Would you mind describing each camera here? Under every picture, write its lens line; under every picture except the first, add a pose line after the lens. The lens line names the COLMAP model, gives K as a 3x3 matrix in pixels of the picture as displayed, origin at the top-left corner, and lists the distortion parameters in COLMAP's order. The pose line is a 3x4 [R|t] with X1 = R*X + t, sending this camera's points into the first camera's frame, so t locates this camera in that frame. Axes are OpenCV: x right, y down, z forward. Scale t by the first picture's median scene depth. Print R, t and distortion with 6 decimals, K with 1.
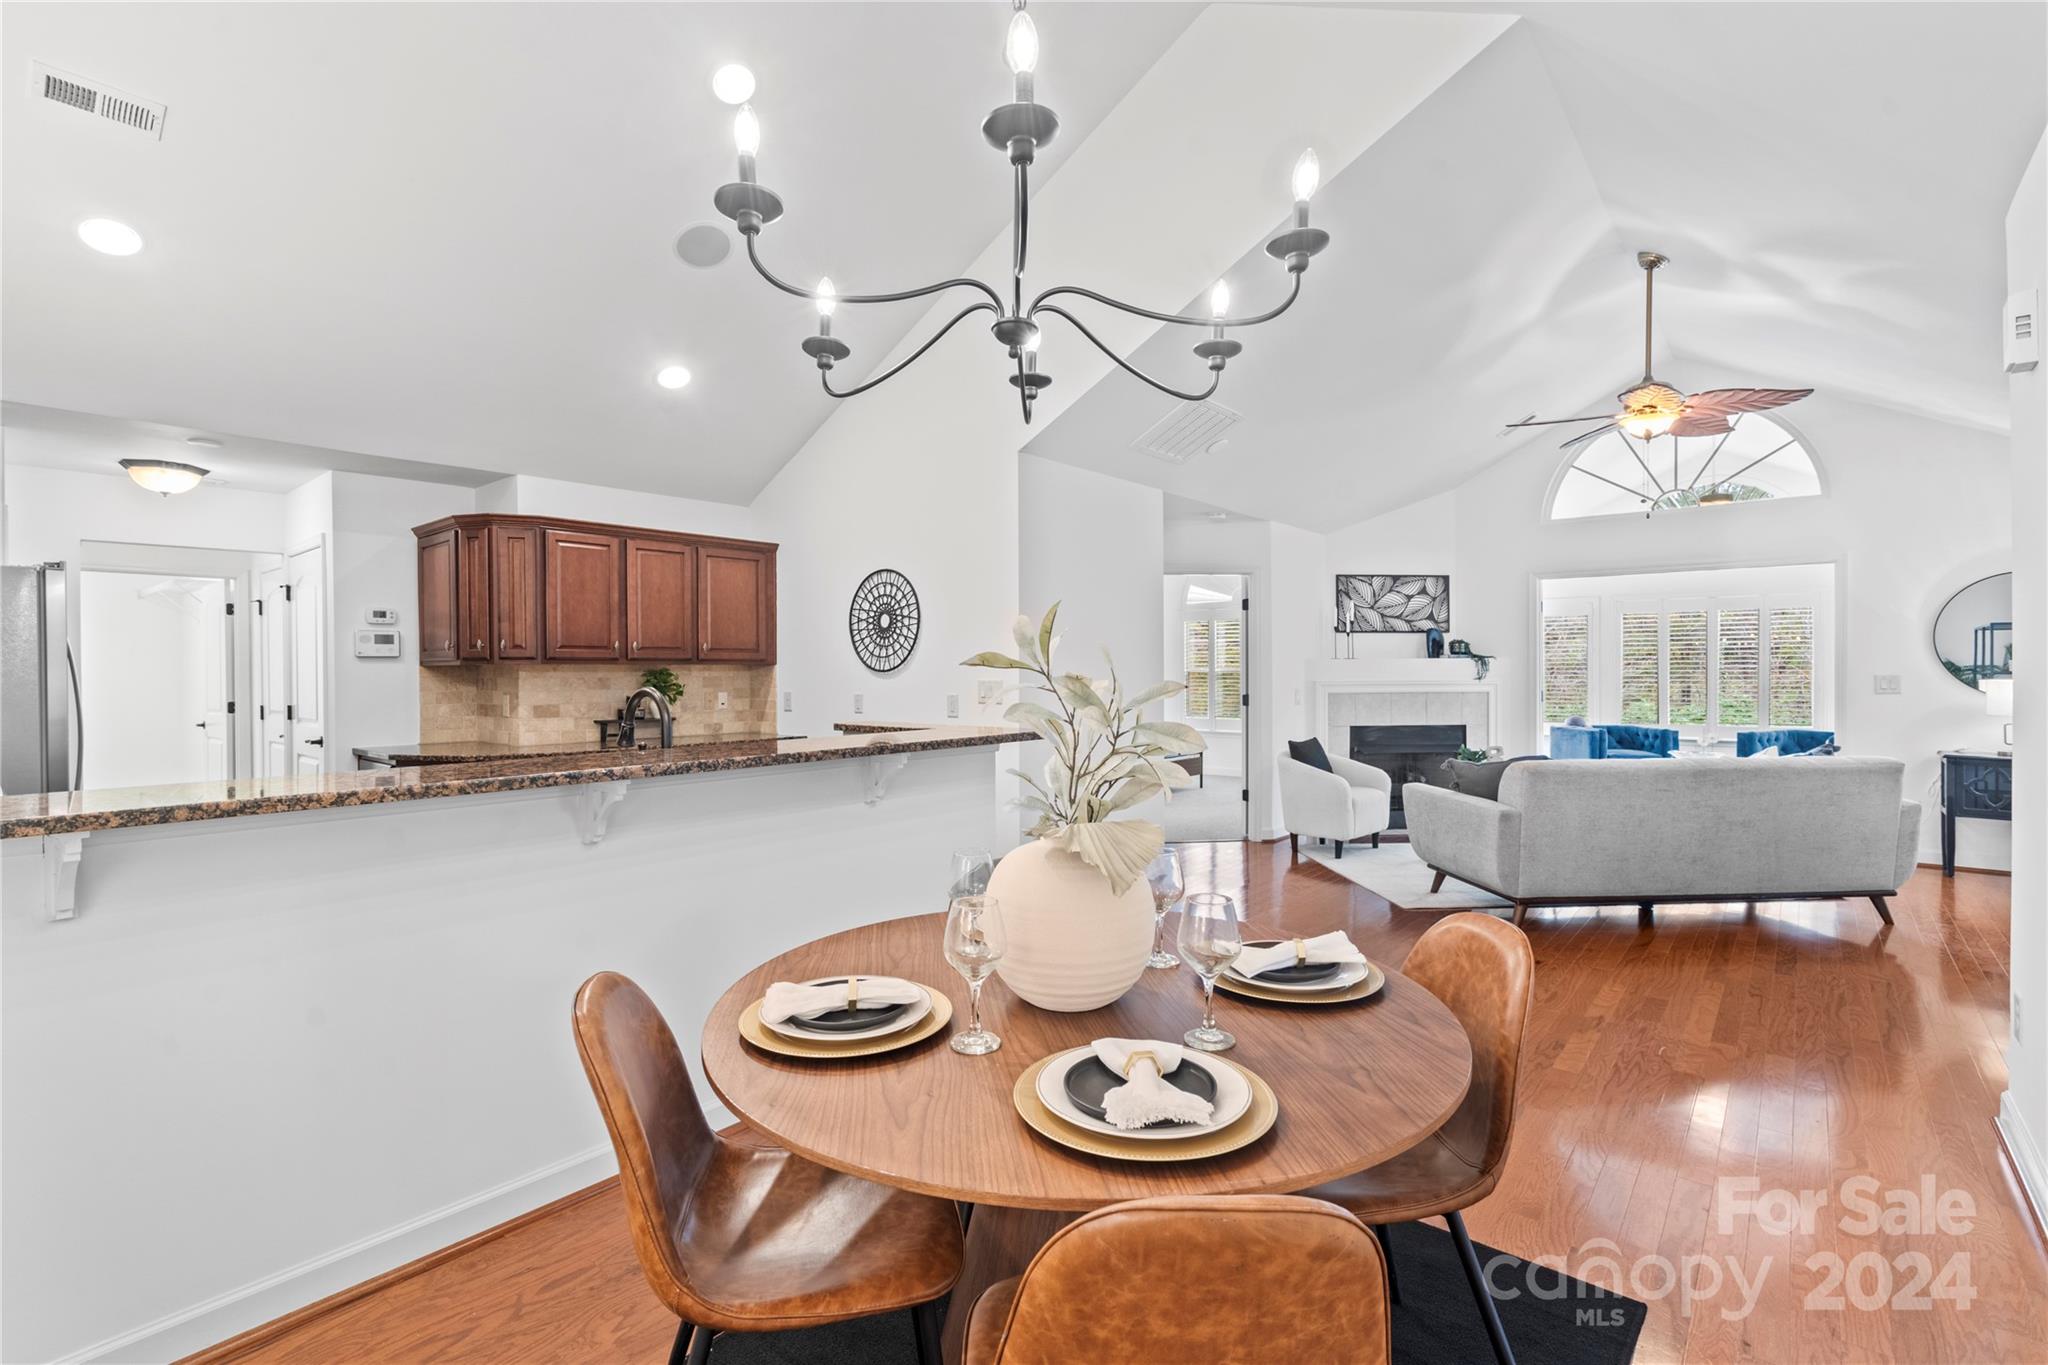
lens RADIAL K [[941.0, 0, 1021.3], [0, 941.0, 677.4], [0, 0, 1]] dist [0.001933, 0.000317]
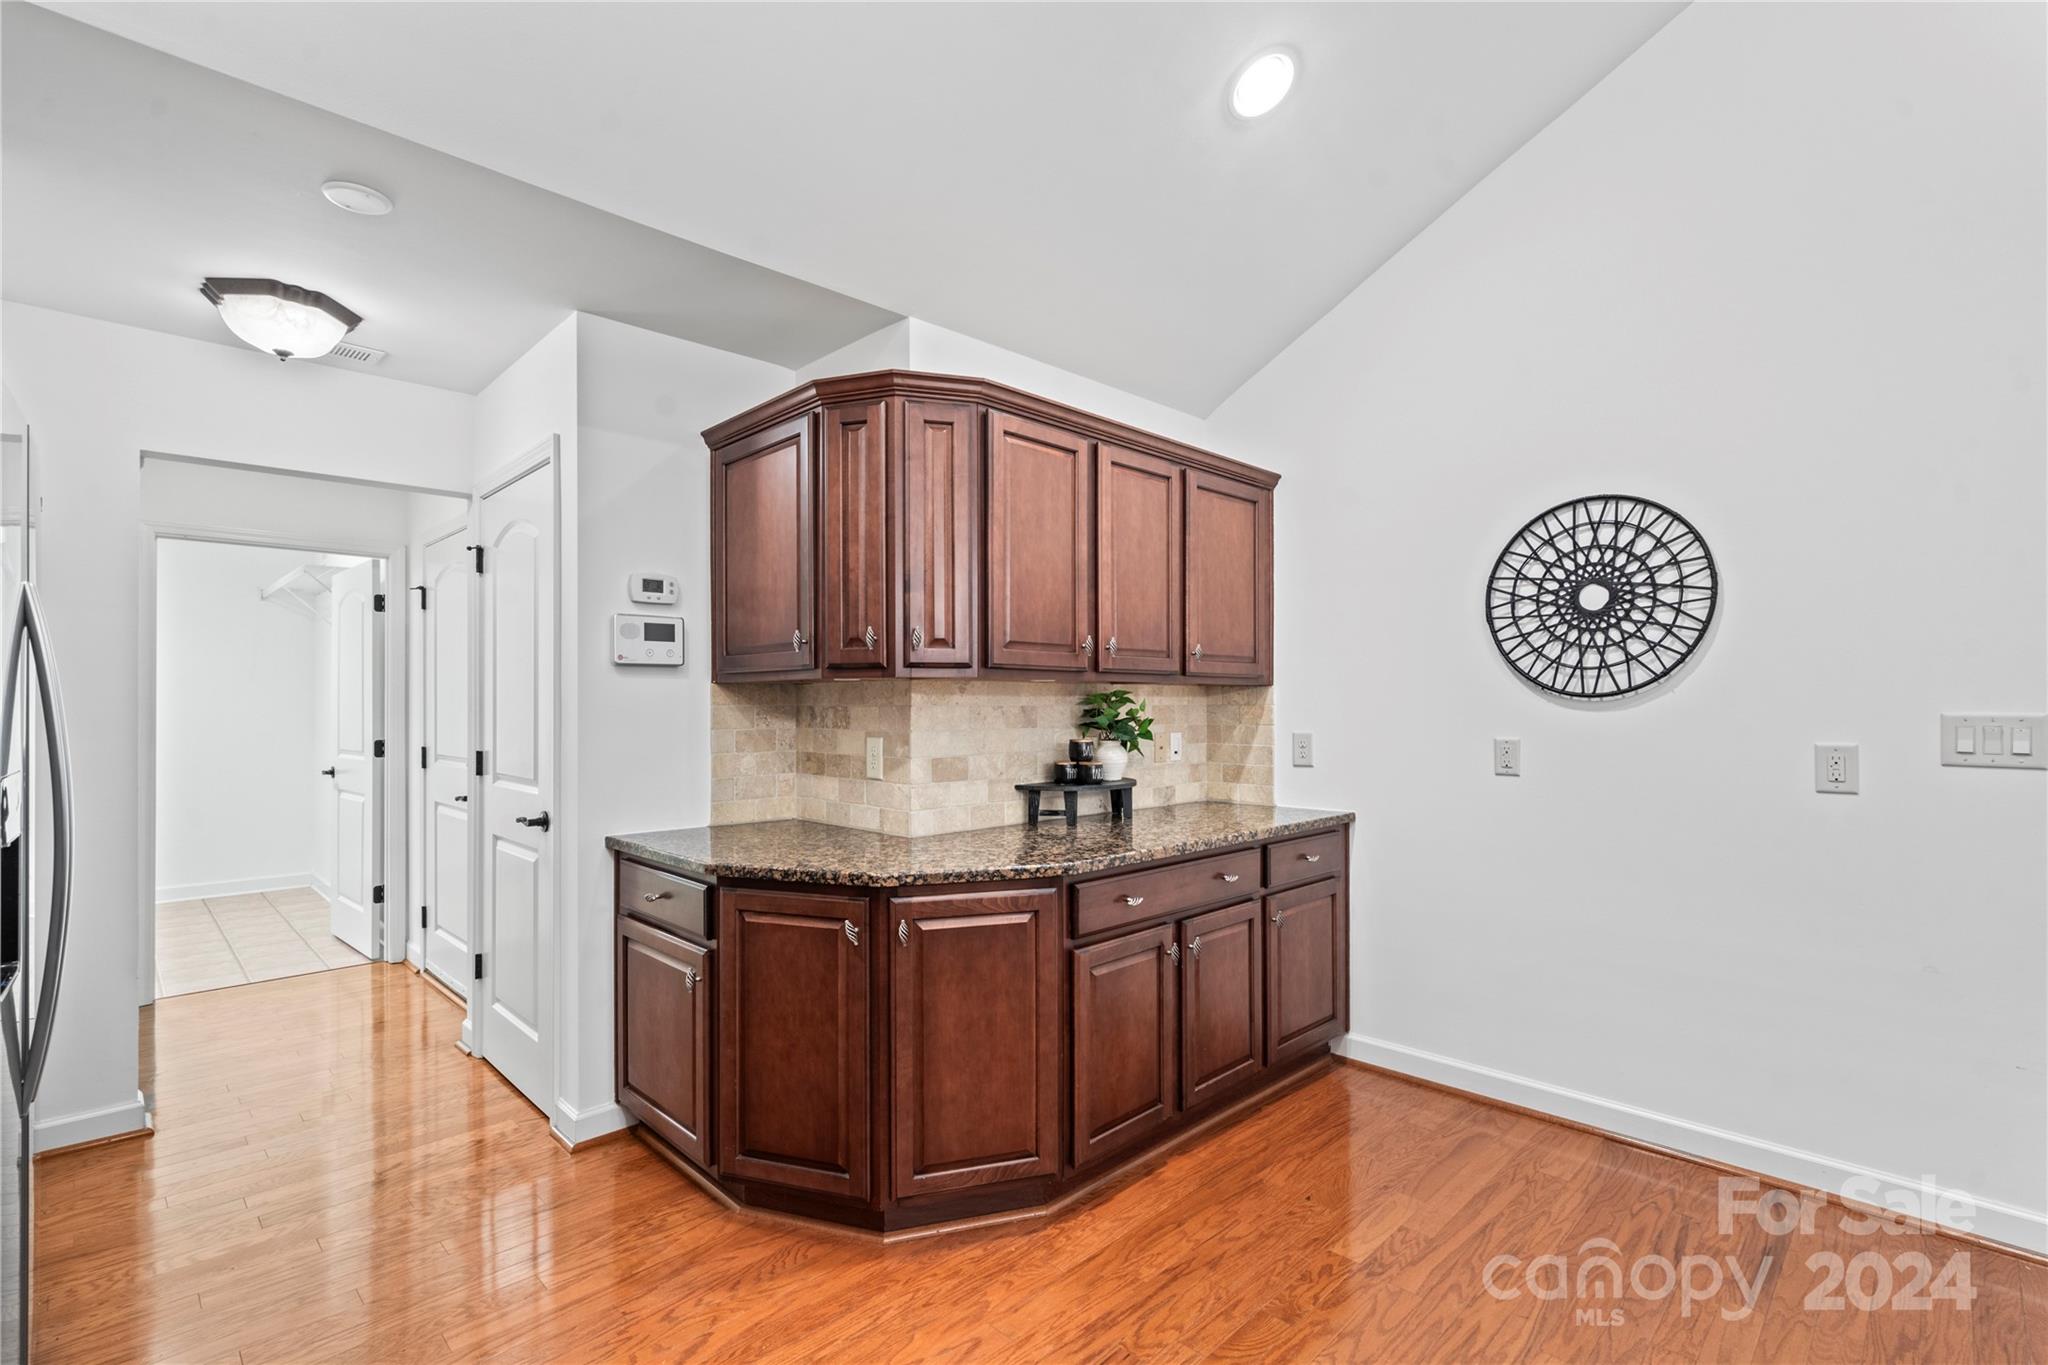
lens RADIAL K [[941.0, 0, 1019.2], [0, 941.0, 697.9], [0, 0, 1]] dist [0.001933, 0.000317]
pose [[0.996212, 0.004669, -0.086829, -0.410506], [-0.005857, 0.999893, -0.013431, 0.002842], [0.086757, 0.013888, 0.996133, 0.466975]]
